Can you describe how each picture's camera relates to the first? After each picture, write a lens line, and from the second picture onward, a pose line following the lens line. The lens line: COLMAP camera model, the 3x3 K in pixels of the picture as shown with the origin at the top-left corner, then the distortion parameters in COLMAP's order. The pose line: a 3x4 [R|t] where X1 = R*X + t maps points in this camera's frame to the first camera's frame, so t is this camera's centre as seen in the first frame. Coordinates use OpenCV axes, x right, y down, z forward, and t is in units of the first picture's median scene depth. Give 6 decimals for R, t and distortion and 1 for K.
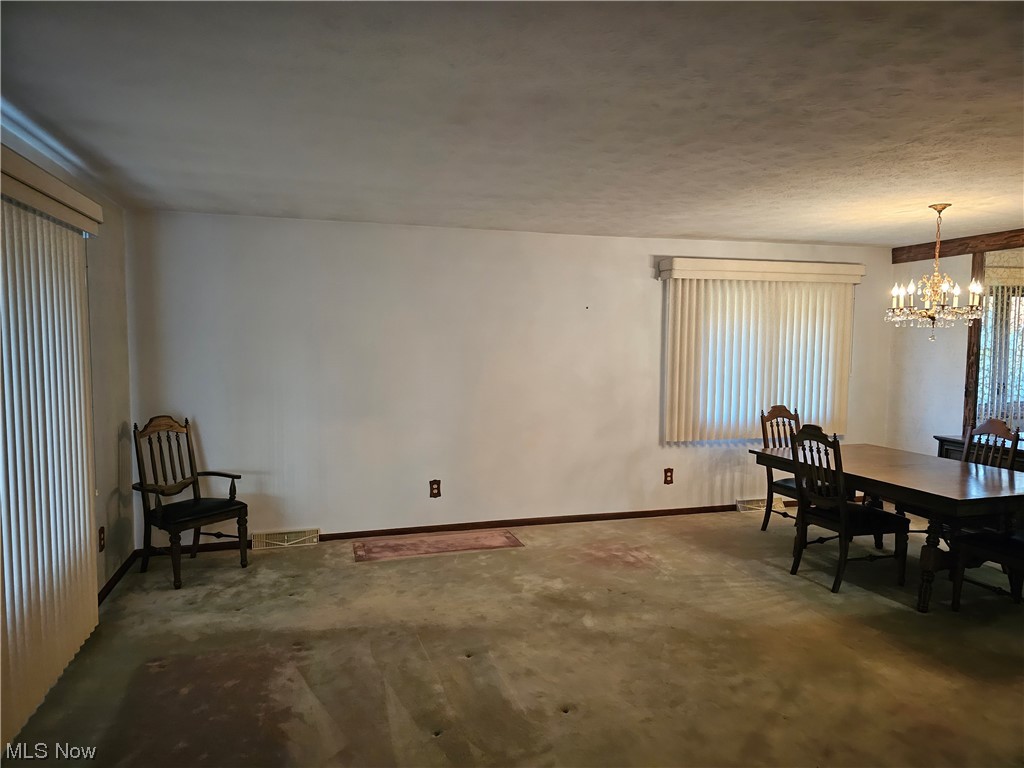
lens RADIAL K [[689.9, 0, 511.4], [0, 689.9, 386.1], [0, 0, 1]] dist [0.099758, -0.078199]
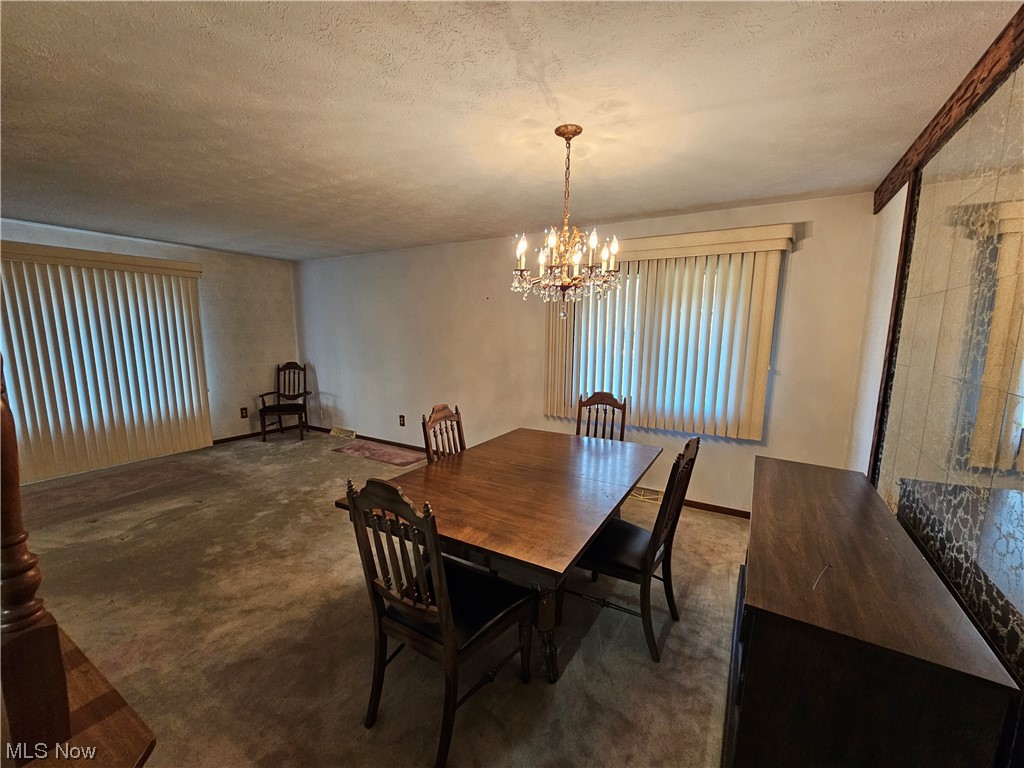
lens RADIAL K [[416.0, 0, 513.2], [0, 416.0, 398.8], [0, 0, 1]] dist [0.000311, 0.000078]
pose [[0.681978, 0.117619, -0.721853, 0.775657], [-0.058615, 0.992599, 0.106358, -0.018160], [0.729020, -0.030222, 0.683825, 0.559980]]
